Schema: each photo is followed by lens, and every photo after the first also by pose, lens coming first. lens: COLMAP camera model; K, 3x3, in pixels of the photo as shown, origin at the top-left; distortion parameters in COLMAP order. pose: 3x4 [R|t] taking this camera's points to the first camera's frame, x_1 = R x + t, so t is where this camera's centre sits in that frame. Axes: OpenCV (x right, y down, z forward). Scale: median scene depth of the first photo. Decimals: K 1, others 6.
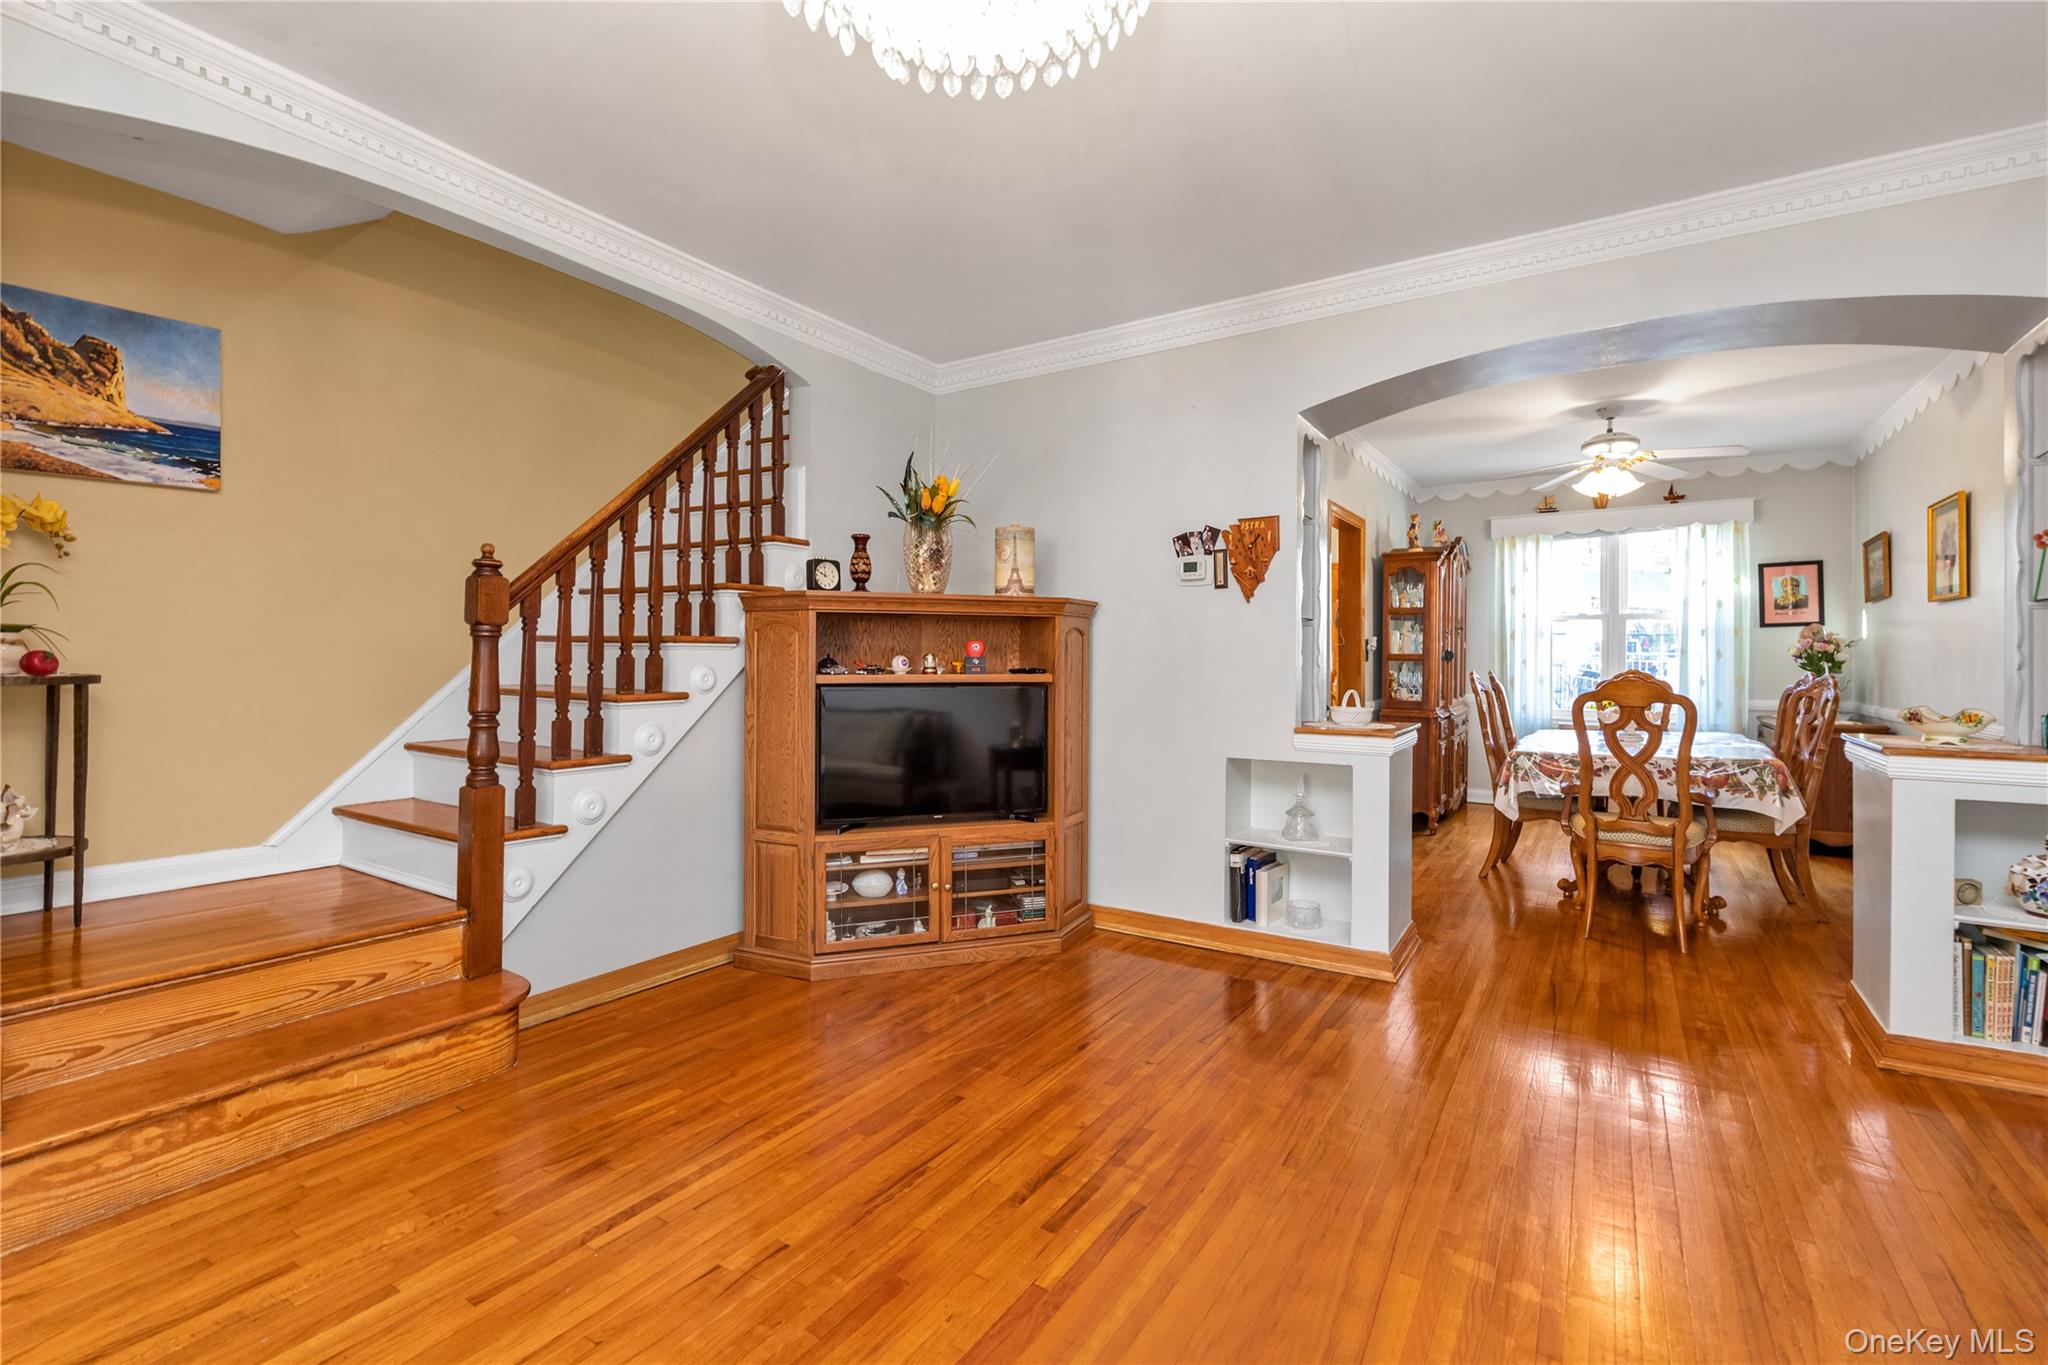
lens RADIAL K [[901.6, 0, 1034.4], [0, 901.6, 661.5], [0, 0, 1]] dist [0.000638, -0.000039]
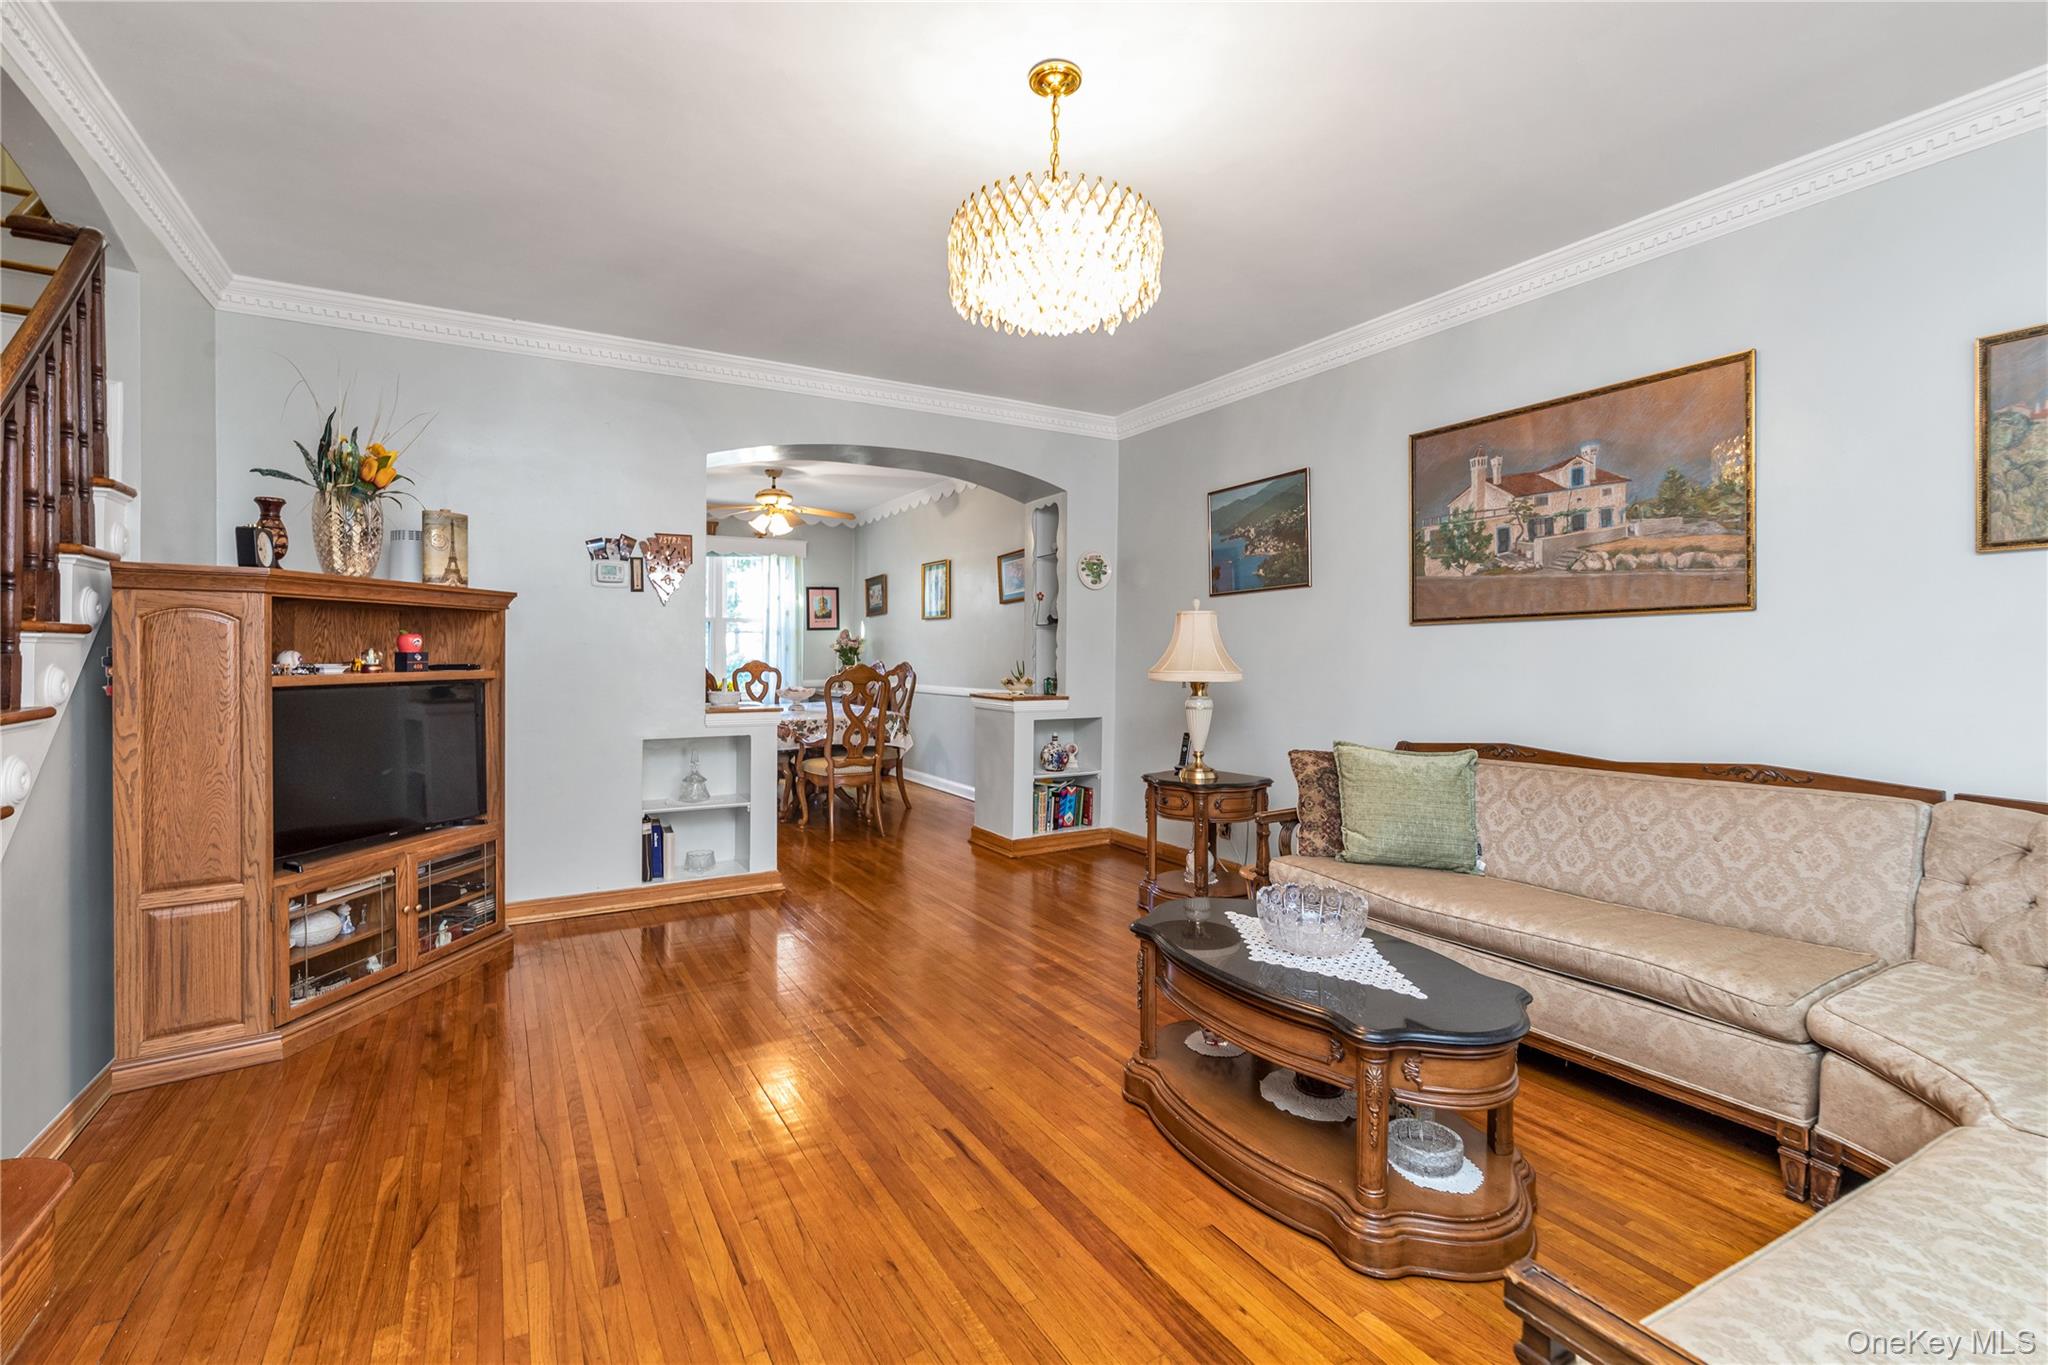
lens RADIAL K [[901.6, 0, 1013.2], [0, 901.6, 672.8], [0, 0, 1]] dist [0.000638, -0.000039]
pose [[0.458568, -0.021567, 0.888397, -0.590160], [0.001057, 0.999718, 0.023724, -0.005215], [-0.888658, -0.009940, 0.458462, 0.057360]]
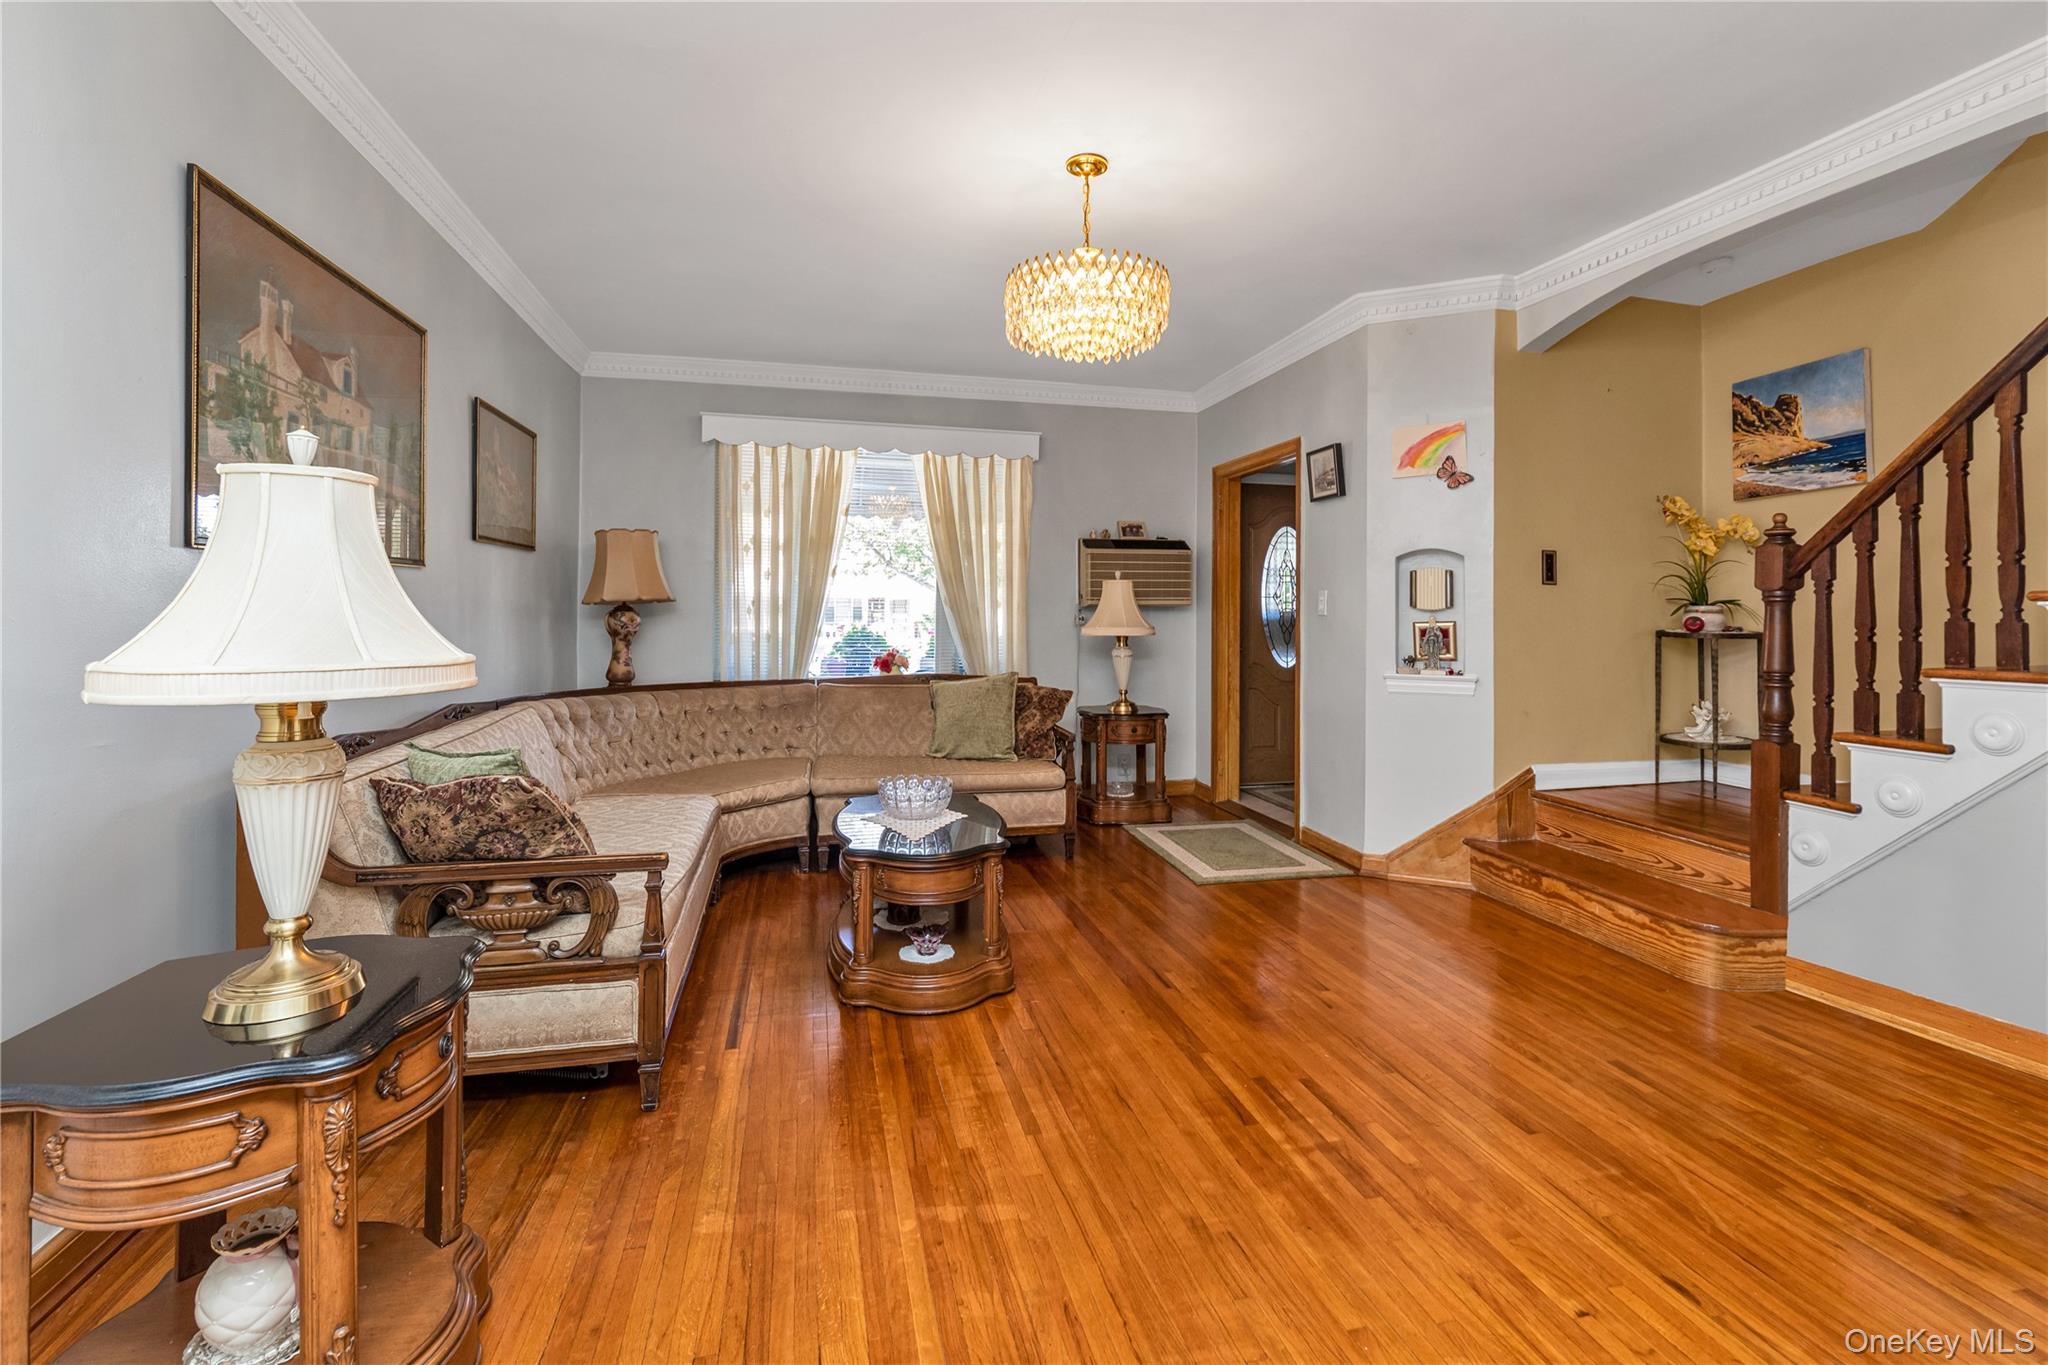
lens RADIAL K [[901.6, 0, 1041.4], [0, 901.6, 600.1], [0, 0, 1]] dist [0.000638, -0.000039]
pose [[-0.680296, -0.019324, -0.732683, 0.579205], [-0.010554, 0.999807, -0.016570, -0.001509], [0.732862, -0.003540, -0.680368, 0.826629]]
